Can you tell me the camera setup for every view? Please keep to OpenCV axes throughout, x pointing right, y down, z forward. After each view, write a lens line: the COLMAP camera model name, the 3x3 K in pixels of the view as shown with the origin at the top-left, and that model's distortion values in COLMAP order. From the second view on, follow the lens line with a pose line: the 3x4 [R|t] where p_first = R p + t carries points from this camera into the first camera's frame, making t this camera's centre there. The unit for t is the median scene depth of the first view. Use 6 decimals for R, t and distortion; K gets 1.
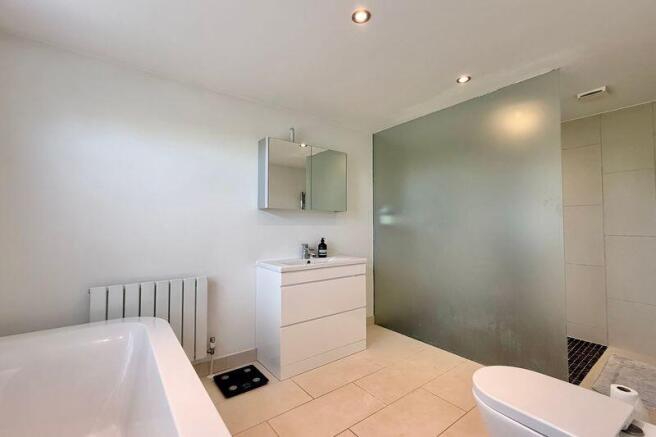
lens RADIAL K [[283.8, 0, 328.0], [0, 283.8, 218.5], [0, 0, 1]] dist [0.003265, 0.000251]
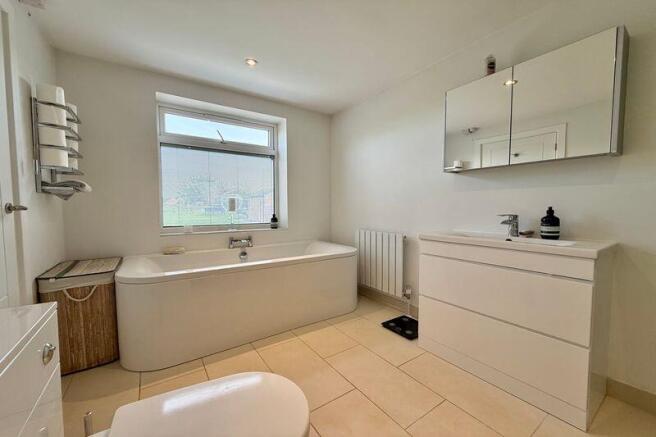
lens RADIAL K [[261.1, 0, 325.8], [0, 261.1, 220.9], [0, 0, 1]] dist [0.000765, 0.000019]
pose [[-0.045064, 0.057204, -0.997345, 0.668371], [0.035550, 0.997819, 0.055625, 0.060688], [0.998351, -0.032949, -0.046999, 0.657695]]
